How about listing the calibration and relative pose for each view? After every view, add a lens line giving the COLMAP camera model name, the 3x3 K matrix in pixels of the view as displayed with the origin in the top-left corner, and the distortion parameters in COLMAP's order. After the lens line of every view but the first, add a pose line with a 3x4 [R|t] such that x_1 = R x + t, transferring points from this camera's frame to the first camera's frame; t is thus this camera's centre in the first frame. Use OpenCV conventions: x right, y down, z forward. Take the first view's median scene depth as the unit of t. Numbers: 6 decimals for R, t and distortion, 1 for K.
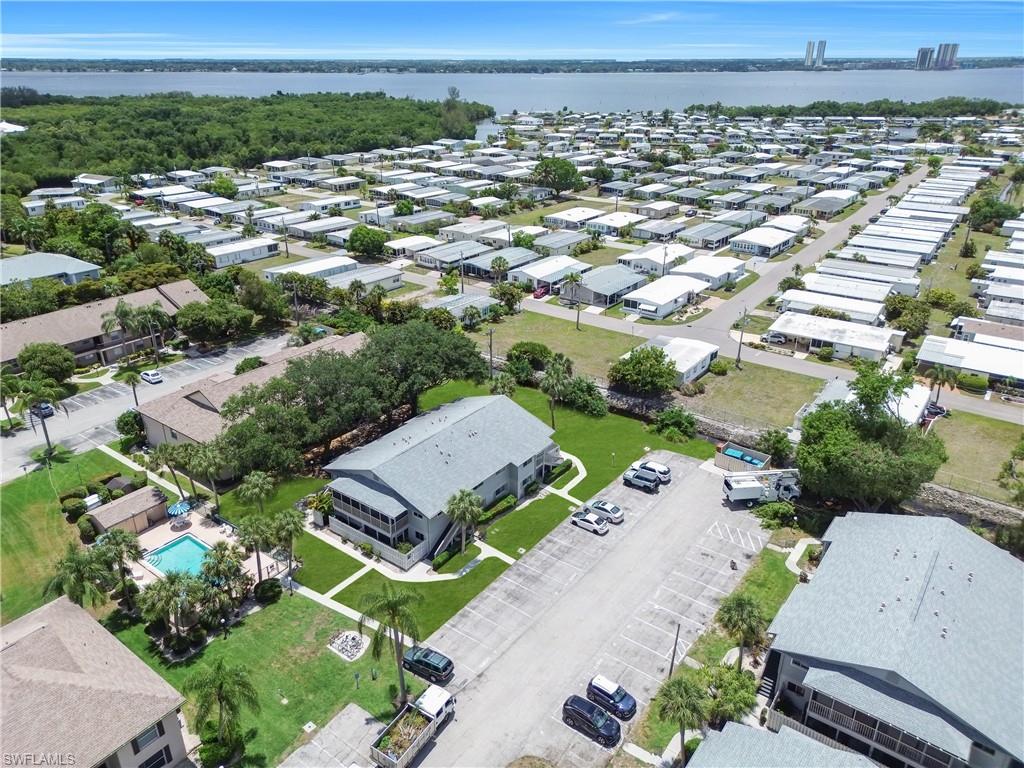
lens RADIAL K [[717.4, 0, 509.9], [0, 717.4, 385.1], [0, 0, 1]] dist [0.064000, -0.069864]
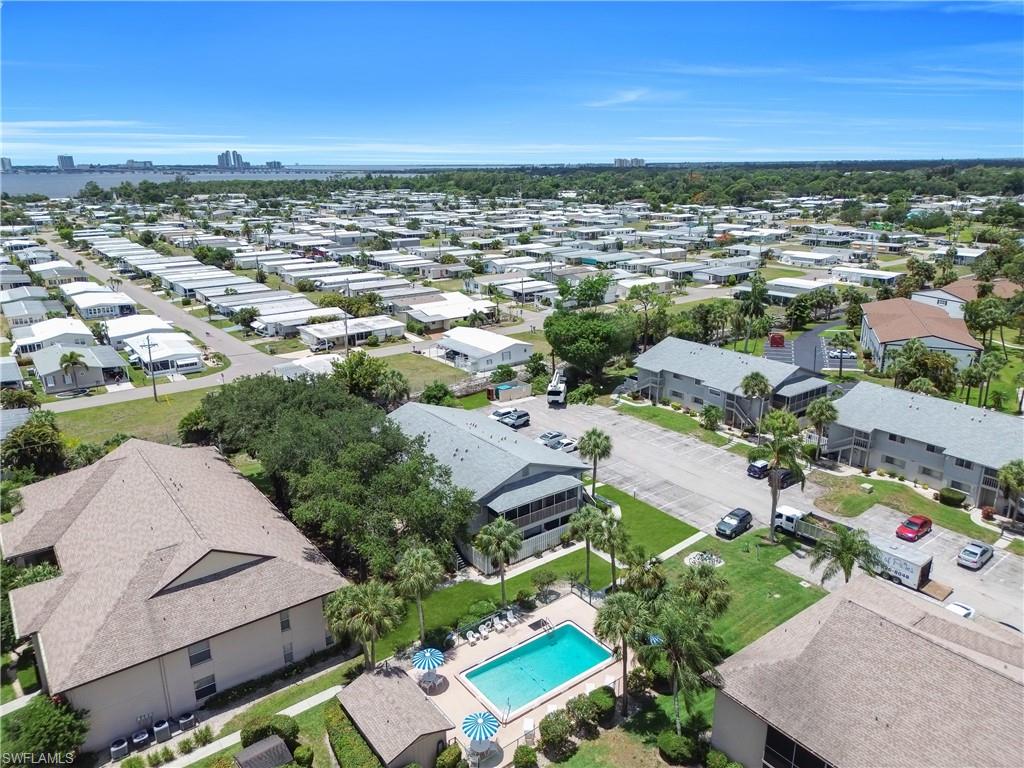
lens RADIAL K [[717.4, 0, 509.9], [0, 717.4, 385.1], [0, 0, 1]] dist [0.064000, -0.069864]
pose [[0.275011, -0.281863, 0.919196, -0.548203], [0.400024, 0.902924, 0.157191, -0.066514], [-0.874271, 0.324472, 0.361066, 0.366686]]
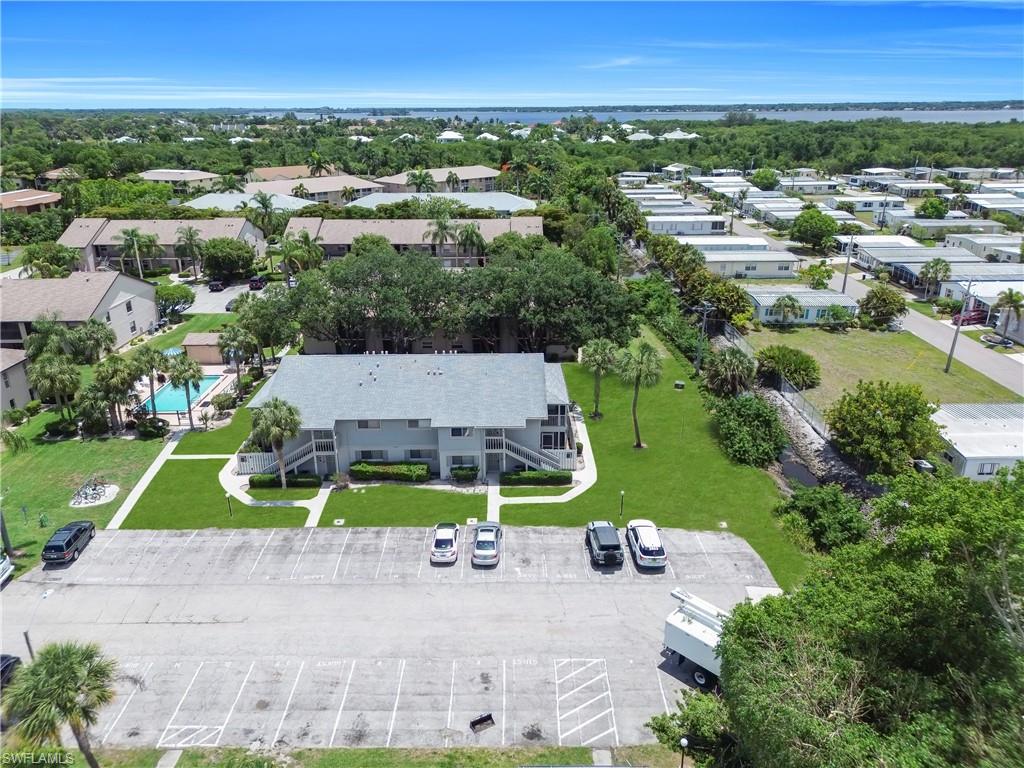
lens RADIAL K [[717.4, 0, 509.9], [0, 717.4, 385.1], [0, 0, 1]] dist [0.064000, -0.069864]
pose [[0.606340, 0.283464, -0.742967, 0.332827], [-0.321289, 0.941981, 0.097187, -0.009407], [0.727409, 0.179779, 0.662235, 0.350648]]
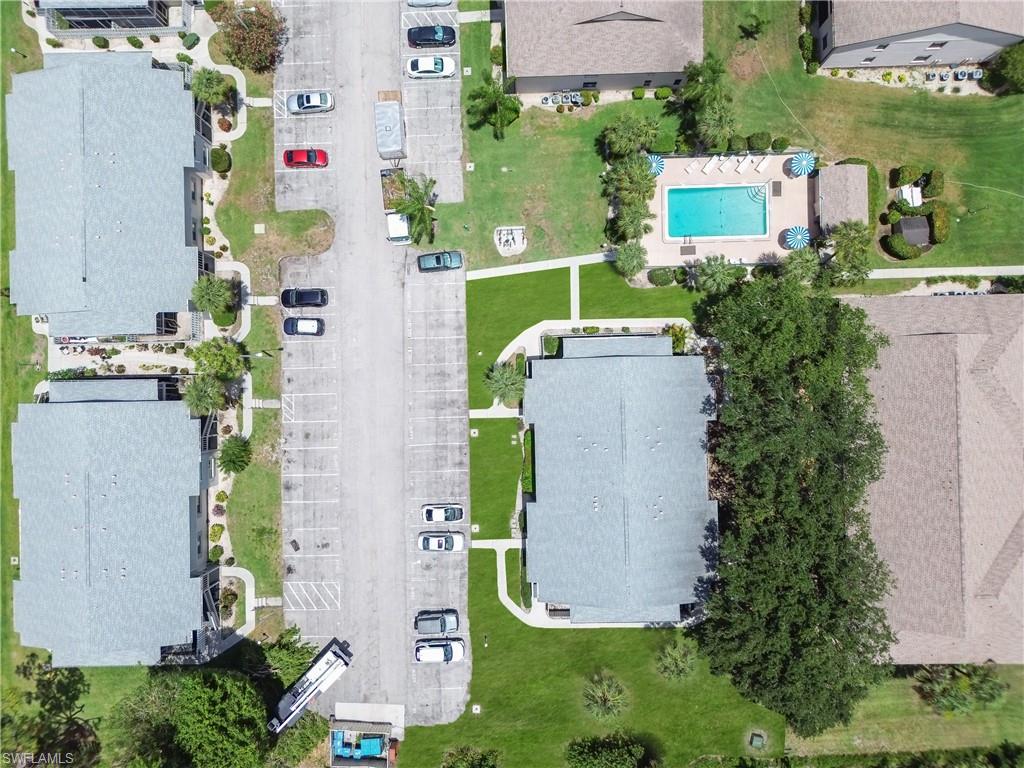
lens RADIAL K [[717.4, 0, 509.9], [0, 717.4, 385.1], [0, 0, 1]] dist [0.064000, -0.069864]
pose [[-0.785448, 0.618823, 0.011374, -0.040935], [-0.235298, -0.315550, 0.919273, -0.364869], [0.572457, 0.719365, 0.393456, 0.330898]]
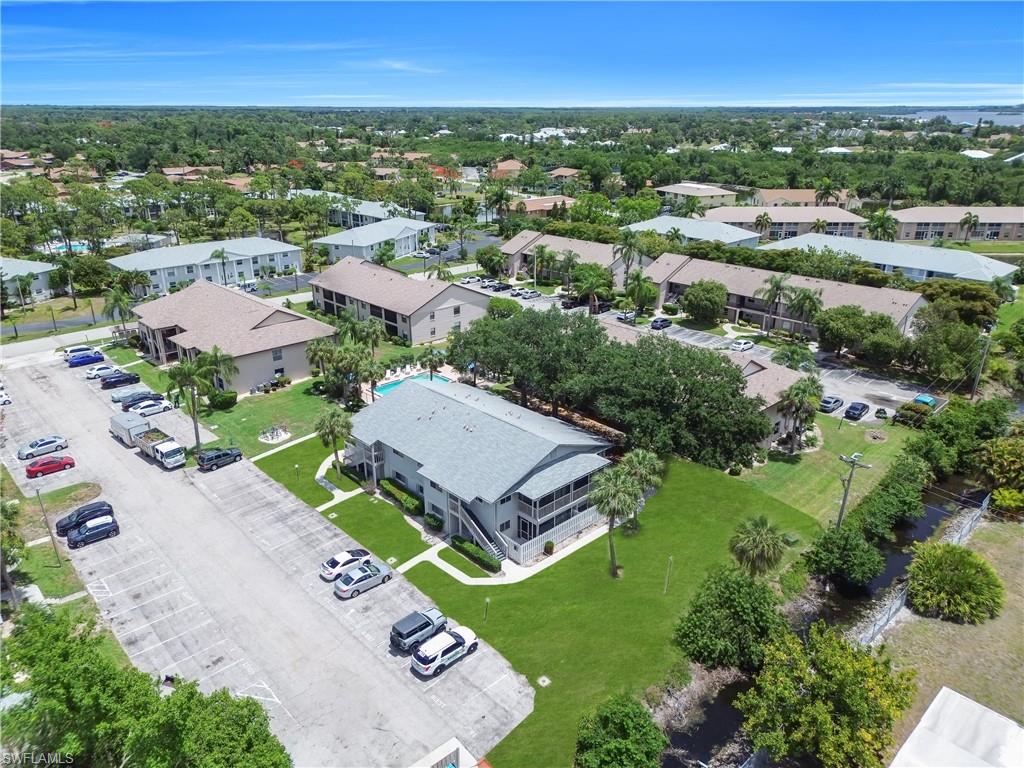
lens RADIAL K [[717.4, 0, 509.9], [0, 717.4, 385.1], [0, 0, 1]] dist [0.064000, -0.069864]
pose [[-0.166018, 0.356361, -0.919481, 0.415661], [-0.405880, 0.825085, 0.393060, -0.193494], [0.898721, 0.438454, 0.007661, 0.621424]]
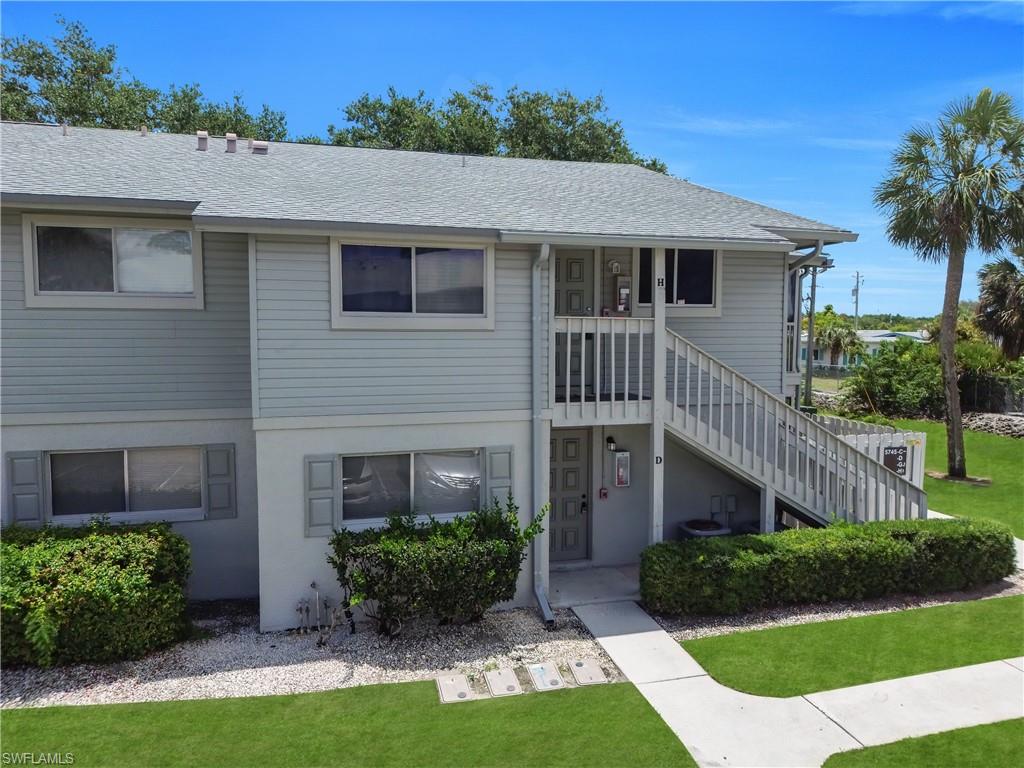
lens RADIAL K [[717.4, 0, 509.9], [0, 717.4, 385.1], [0, 0, 1]] dist [0.064000, -0.069864]
pose [[0.794942, 0.043504, -0.605123, 0.061379], [-0.248375, 0.933345, -0.259187, 0.088885], [0.553513, 0.356336, 0.752760, 0.570208]]
